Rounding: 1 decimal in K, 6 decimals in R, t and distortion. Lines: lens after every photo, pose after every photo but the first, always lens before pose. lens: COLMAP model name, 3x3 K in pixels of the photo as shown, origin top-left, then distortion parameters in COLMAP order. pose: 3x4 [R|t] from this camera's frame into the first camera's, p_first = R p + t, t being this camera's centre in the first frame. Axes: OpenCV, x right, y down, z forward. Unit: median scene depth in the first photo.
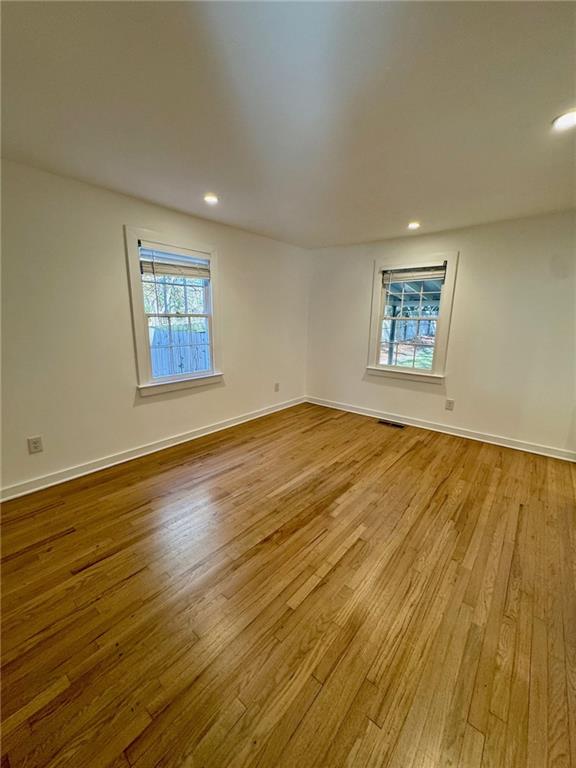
lens RADIAL K [[304.9, 0, 290.5], [0, 304.9, 384.7], [0, 0, 1]] dist [-0.008763, 0.000362]
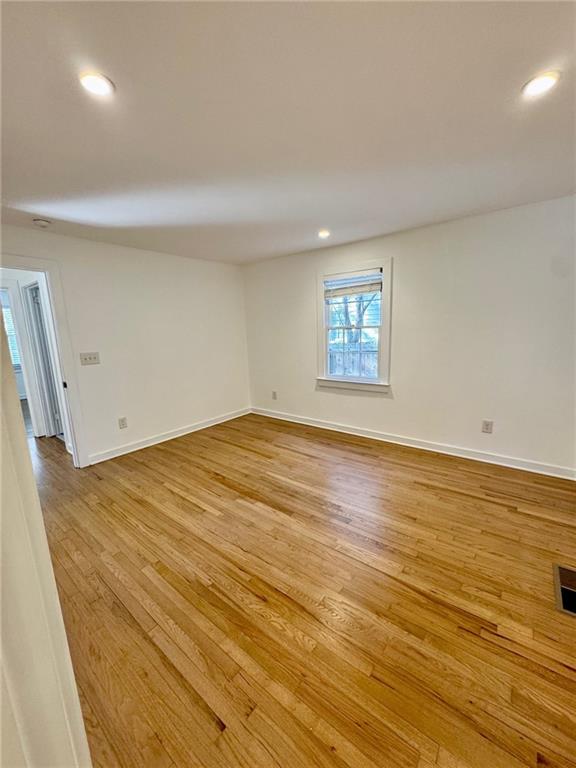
lens RADIAL K [[304.9, 0, 290.5], [0, 304.9, 384.7], [0, 0, 1]] dist [-0.008763, 0.000362]
pose [[0.023047, 0.165552, -0.985932, 1.021409], [-0.189868, 0.968970, 0.158265, -0.183499], [0.981539, 0.183549, 0.053764, 0.884592]]
